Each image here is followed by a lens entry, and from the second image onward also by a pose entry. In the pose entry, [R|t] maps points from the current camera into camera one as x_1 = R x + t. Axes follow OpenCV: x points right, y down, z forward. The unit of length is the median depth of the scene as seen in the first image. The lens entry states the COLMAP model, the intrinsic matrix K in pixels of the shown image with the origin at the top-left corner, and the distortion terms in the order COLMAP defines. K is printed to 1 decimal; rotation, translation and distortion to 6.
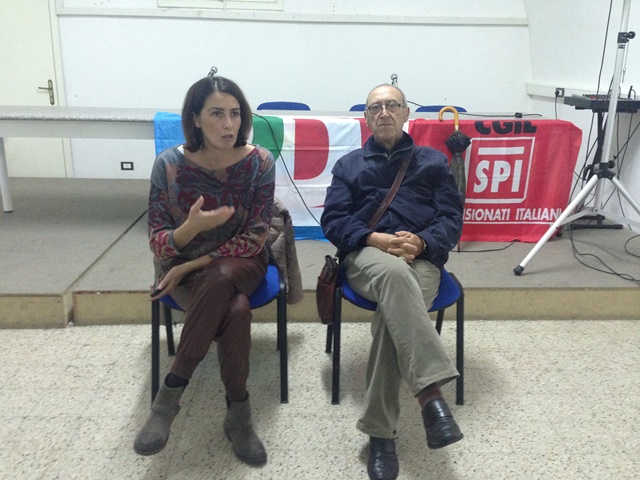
lens RADIAL K [[594.5, 0, 316.9], [0, 594.5, 244.0], [0, 0, 1]] dist [0.049131, 0.000000]
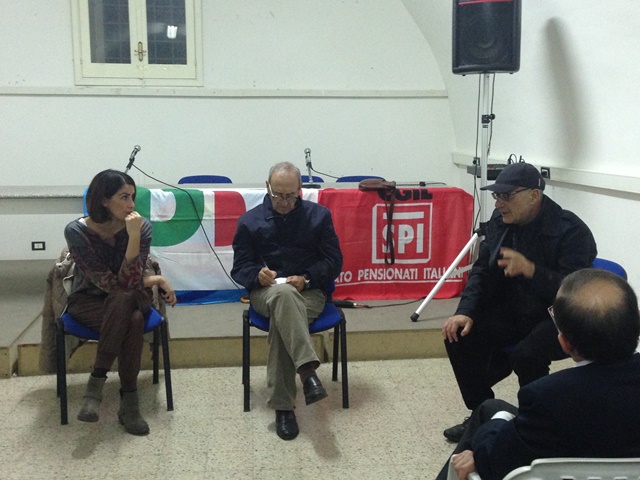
lens RADIAL K [[848.2, 0, 322.5], [0, 848.2, 239.8], [0, 0, 1]] dist [0.036774, 0.000000]
pose [[0.996823, -0.028263, 0.074471, 0.041690], [0.039276, 0.987777, -0.150842, 0.118031], [-0.069297, 0.153288, 0.985749, -0.523286]]
